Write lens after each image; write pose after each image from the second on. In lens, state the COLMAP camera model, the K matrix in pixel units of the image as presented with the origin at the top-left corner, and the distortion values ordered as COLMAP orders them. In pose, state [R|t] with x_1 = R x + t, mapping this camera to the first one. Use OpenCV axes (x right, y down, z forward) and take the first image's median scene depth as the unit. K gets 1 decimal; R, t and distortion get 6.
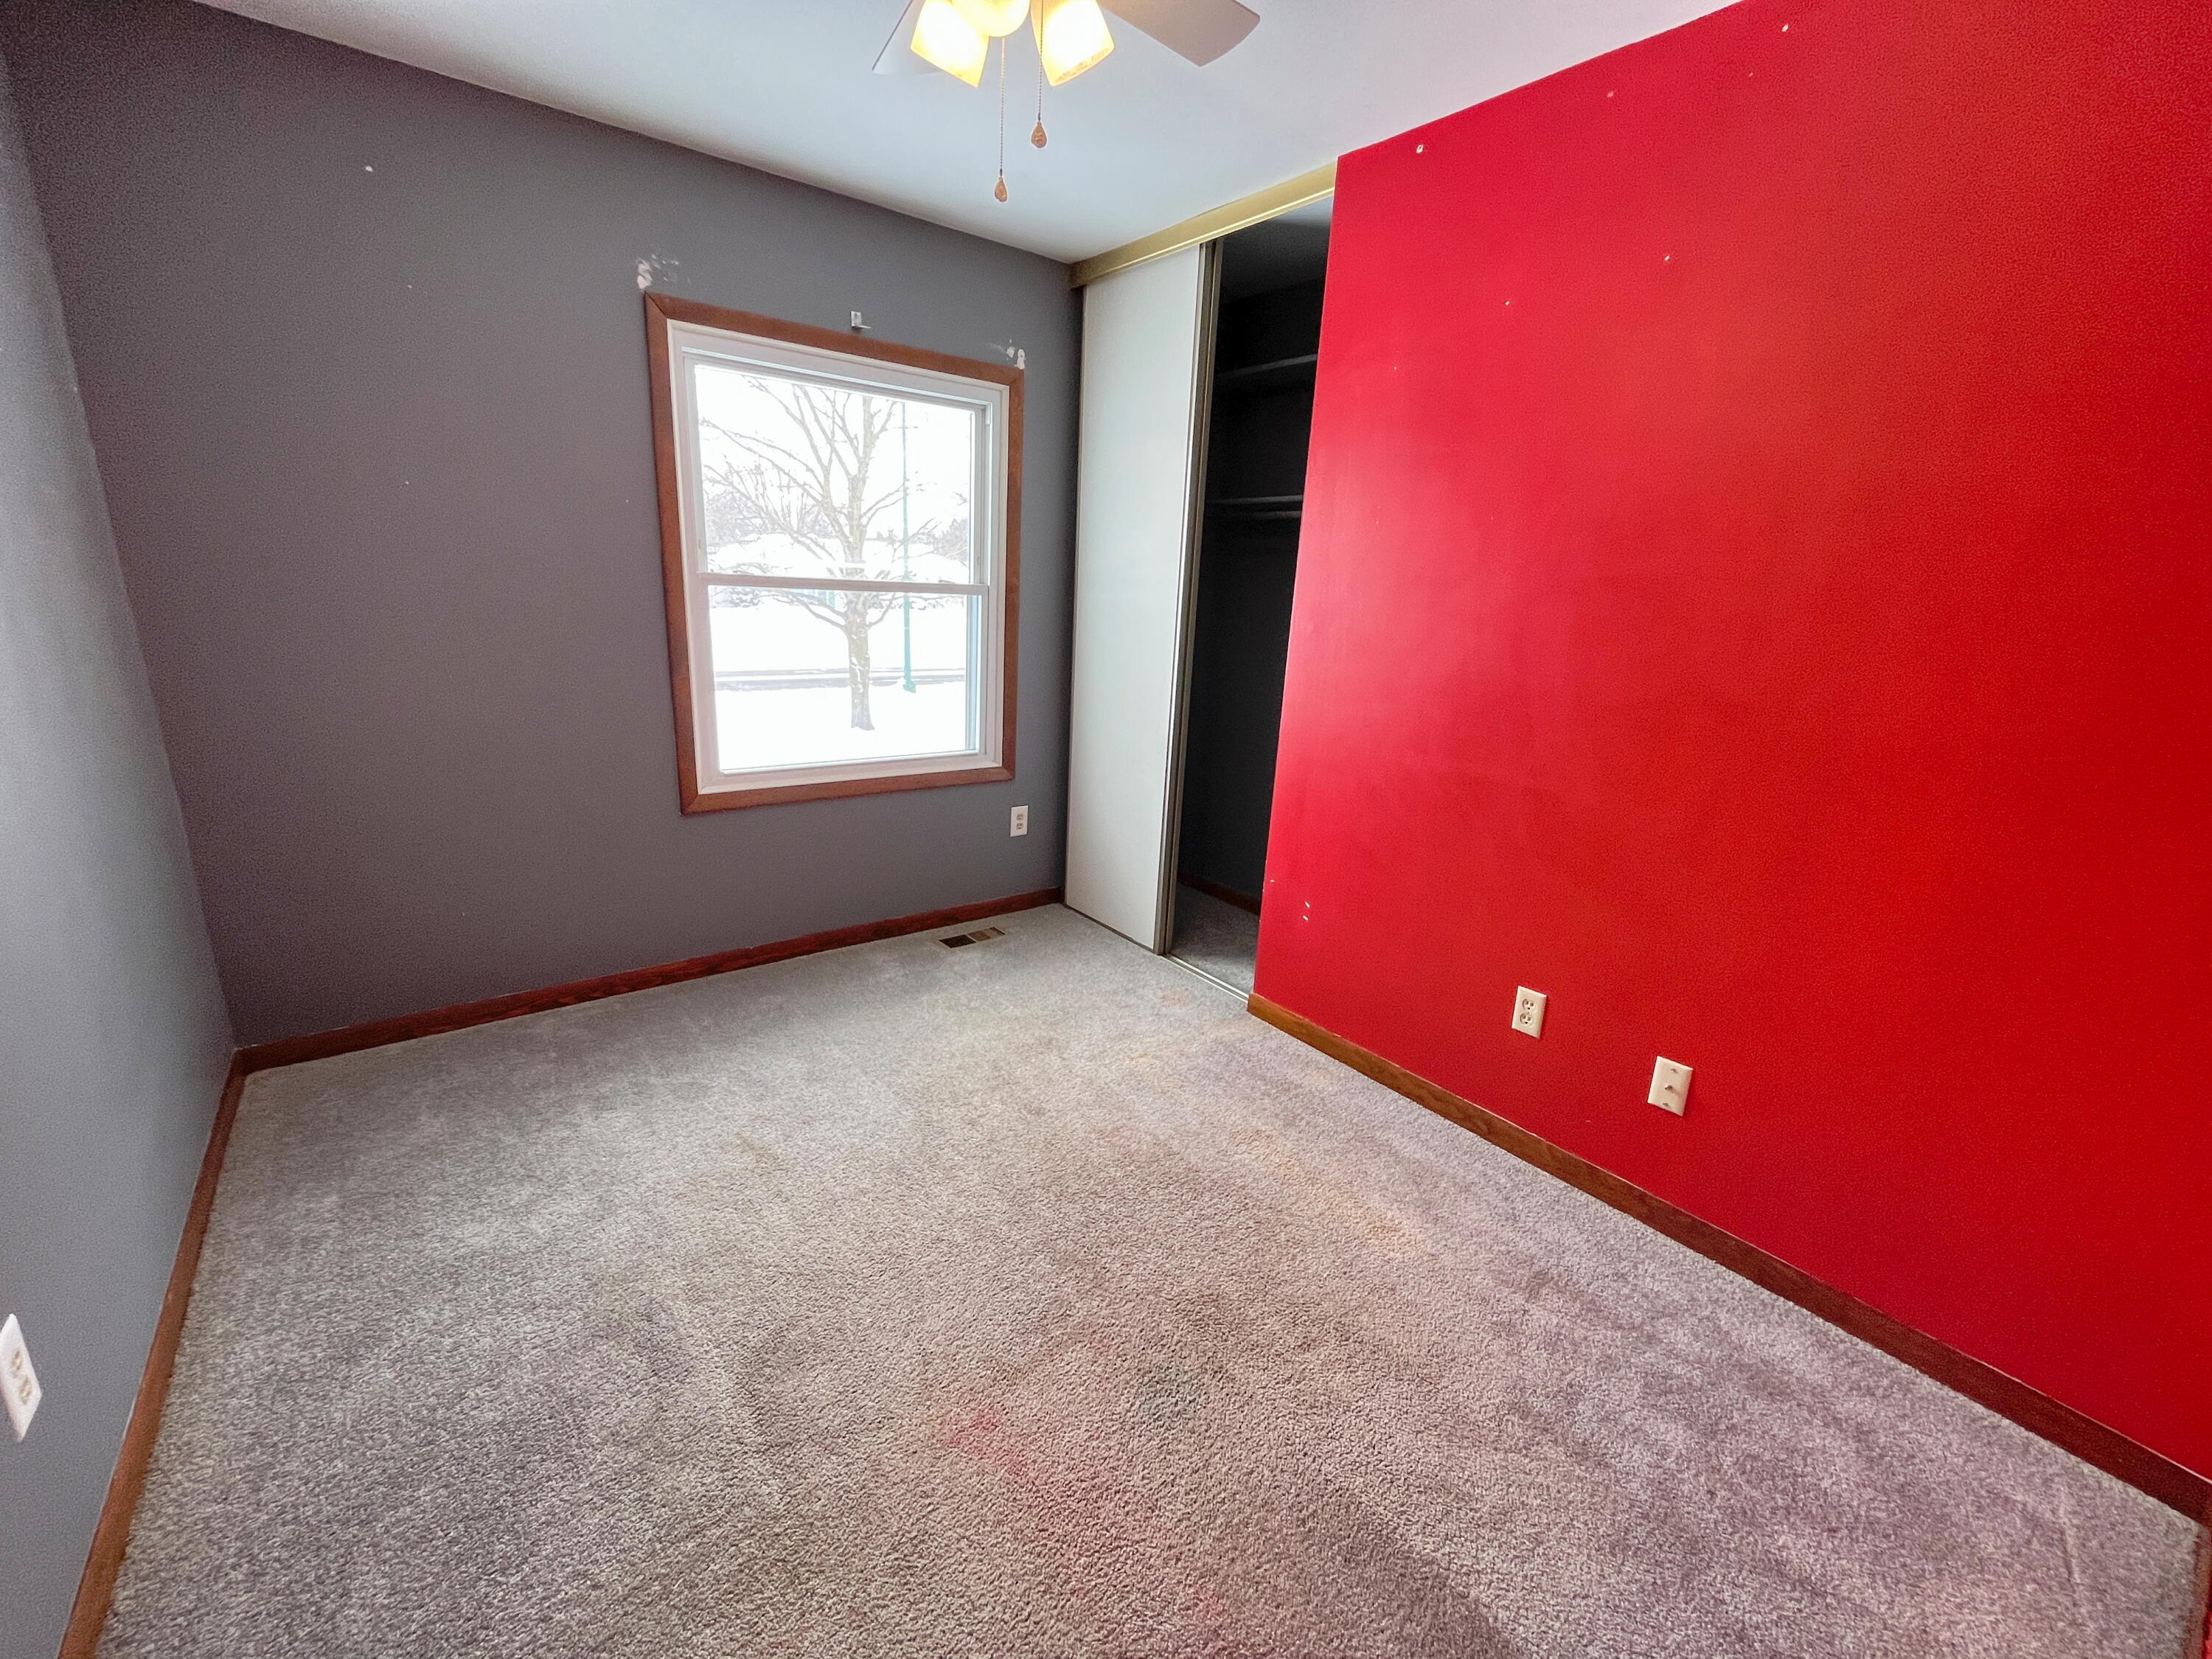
lens RADIAL K [[898.9, 0, 1101.7], [0, 898.9, 834.6], [0, 0, 1]] dist [-0.003659, -0.000370]
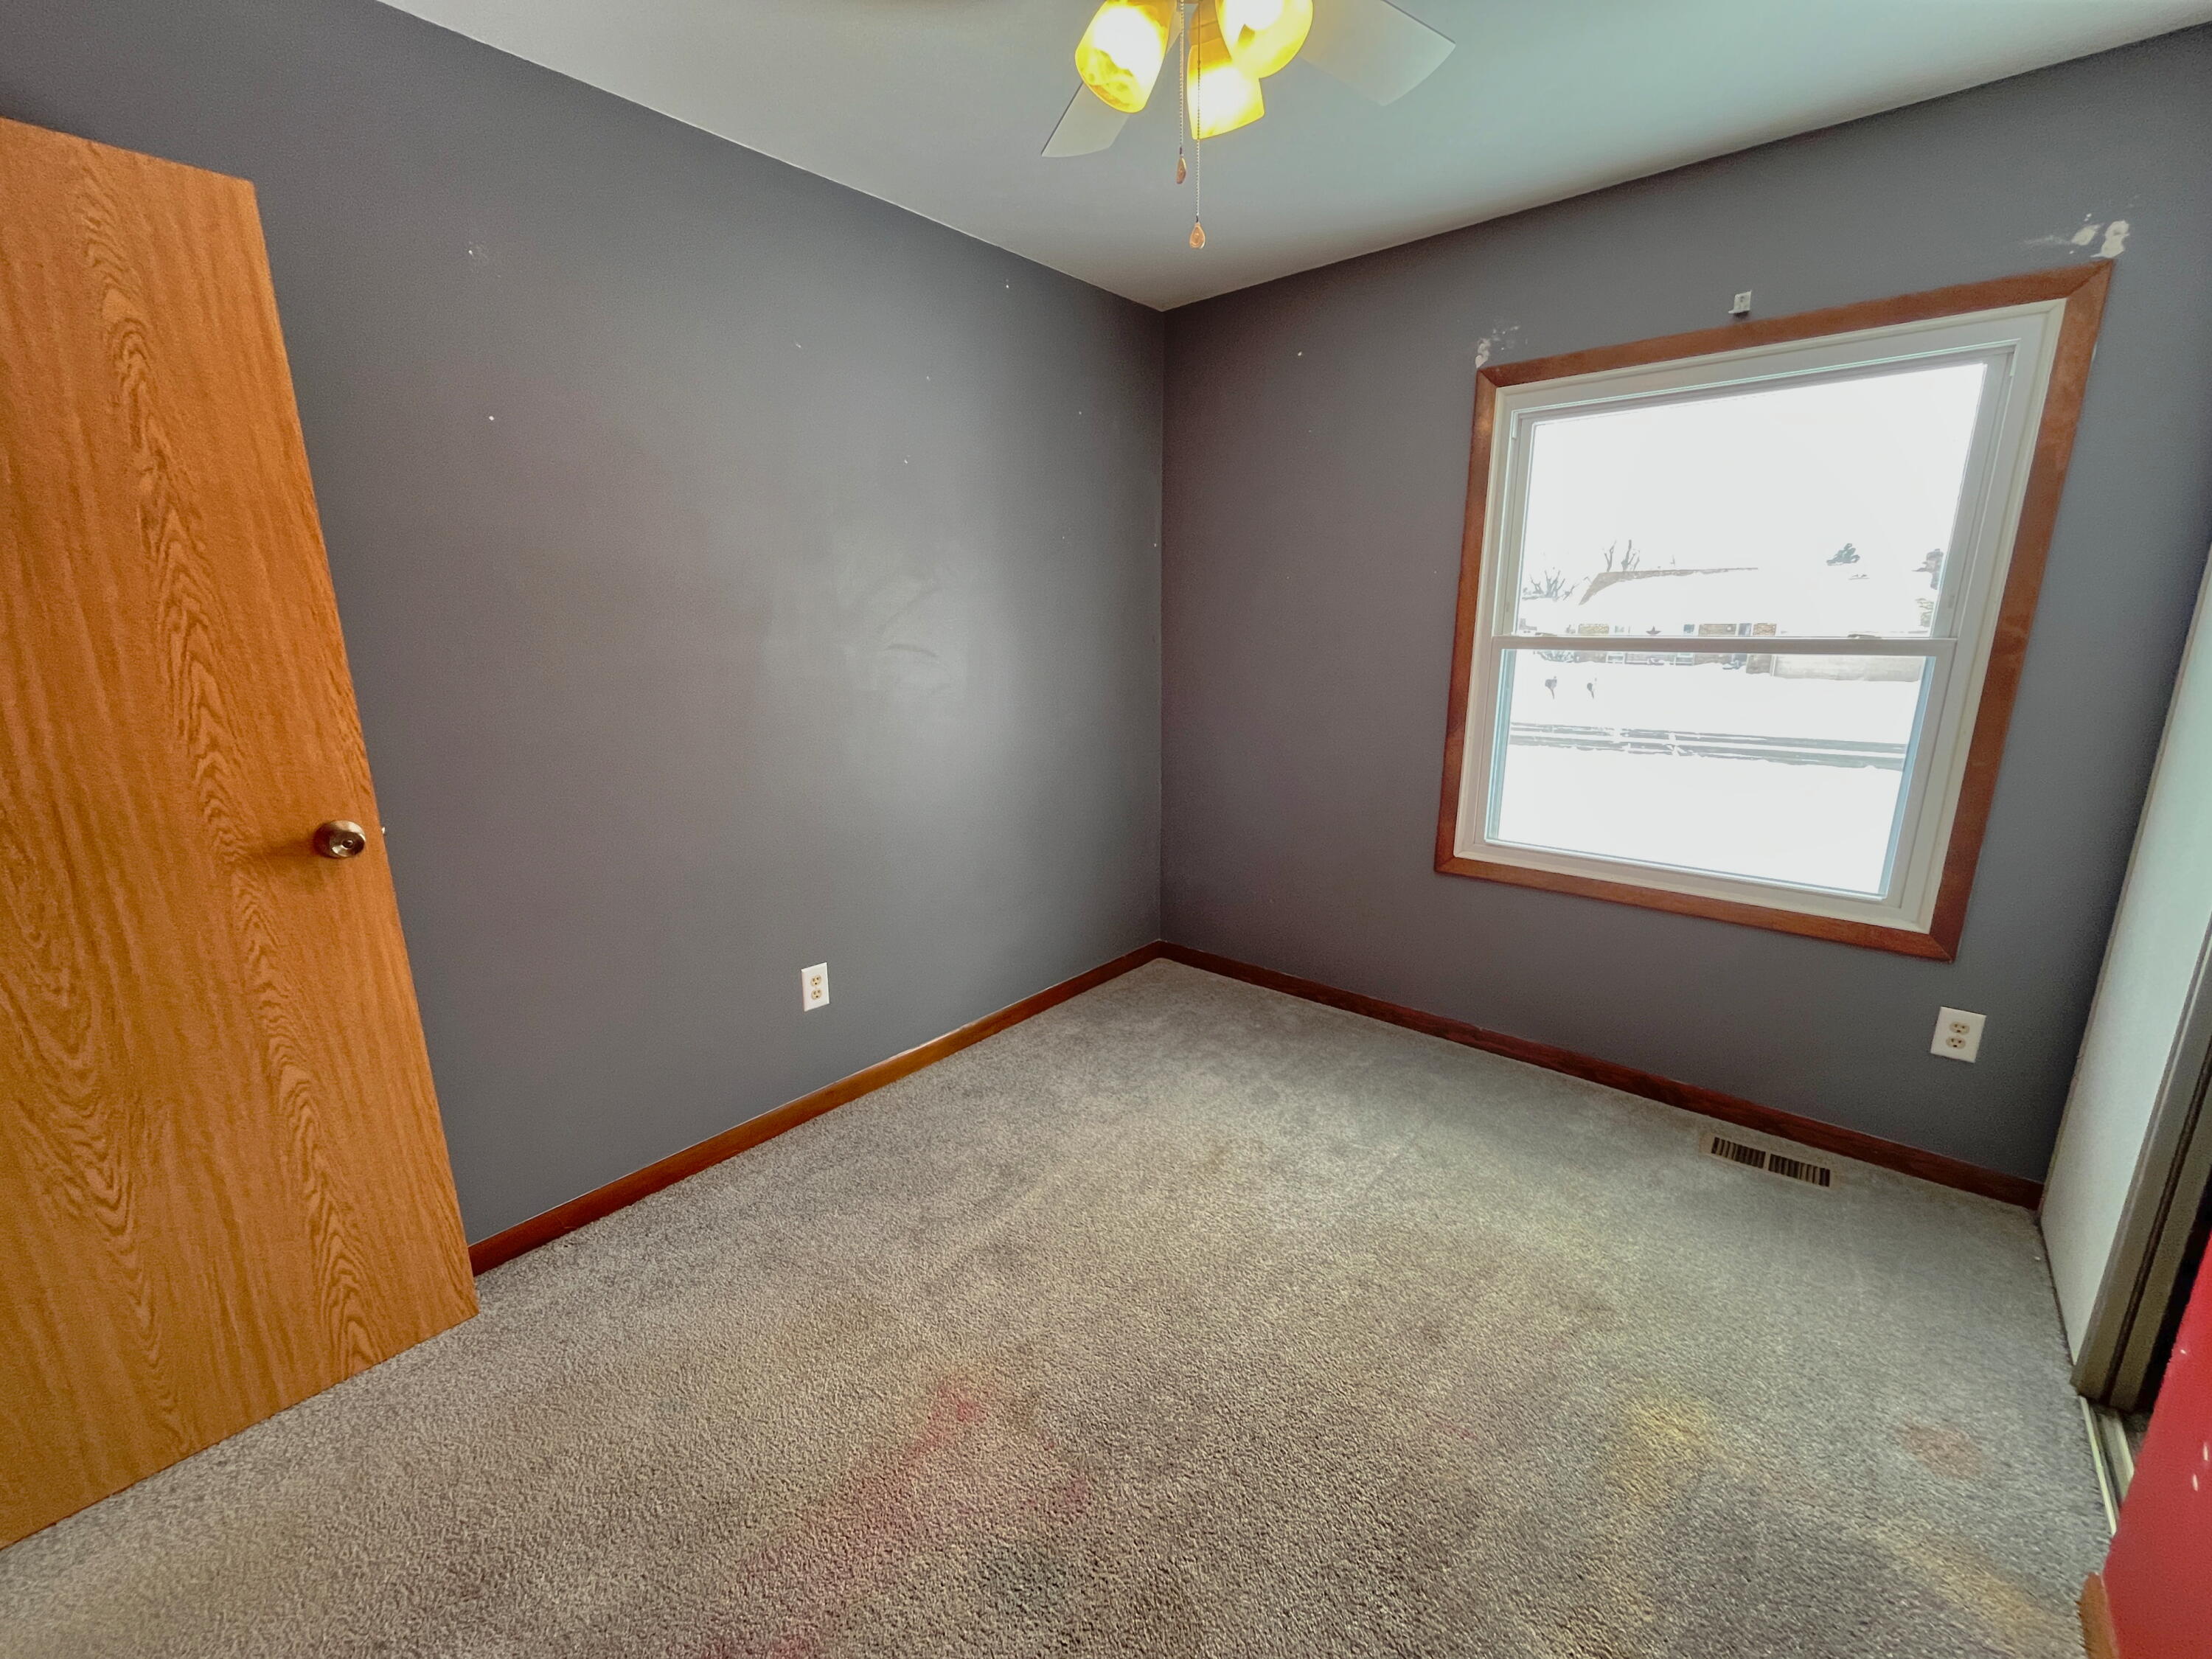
lens RADIAL K [[895.9, 0, 1098.5], [0, 895.9, 834.8], [0, 0, 1]] dist [-0.000855, 0.000116]
pose [[0.210259, 0.187141, -0.959567, 0.444450], [-0.244367, 0.960413, 0.133761, -0.110592], [0.946613, 0.206362, 0.247666, 0.400411]]
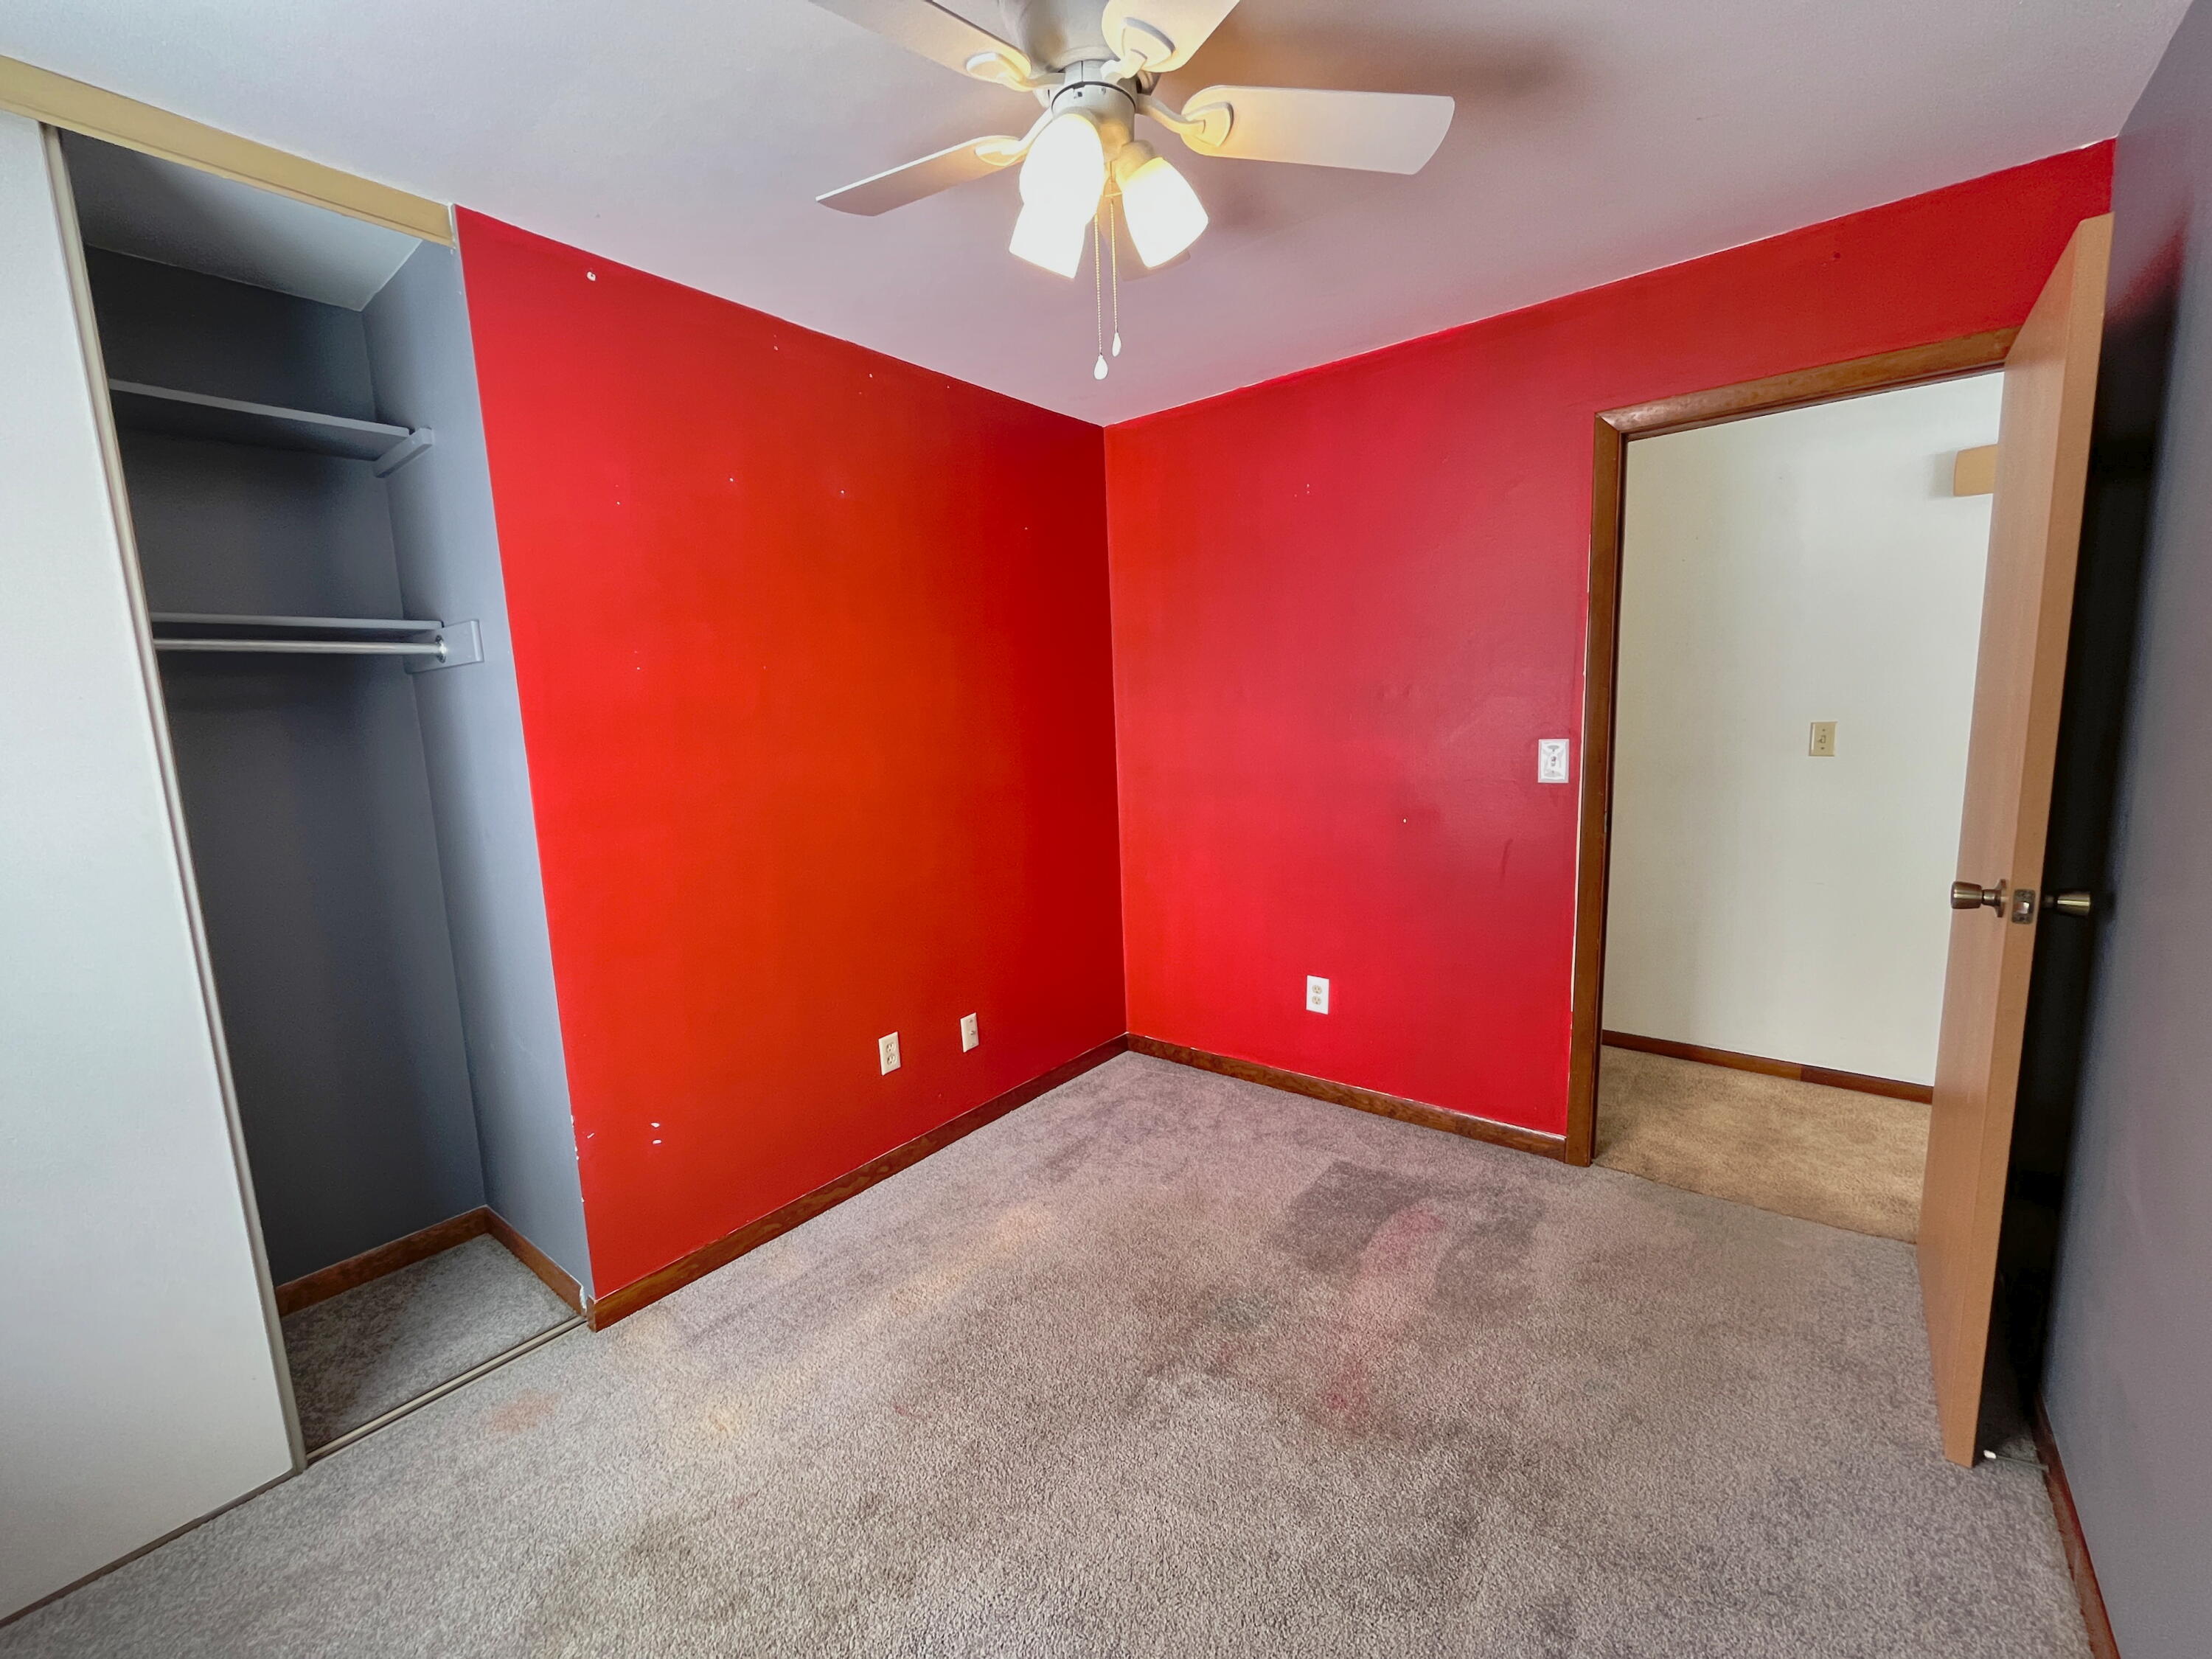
lens RADIAL K [[898.9, 0, 1101.7], [0, 898.9, 834.6], [0, 0, 1]] dist [-0.003659, -0.000370]
pose [[-0.240946, -0.174132, 0.954790, -0.587734], [0.286724, 0.927091, 0.241437, -0.241089], [-0.927219, 0.331934, -0.173451, 0.677889]]
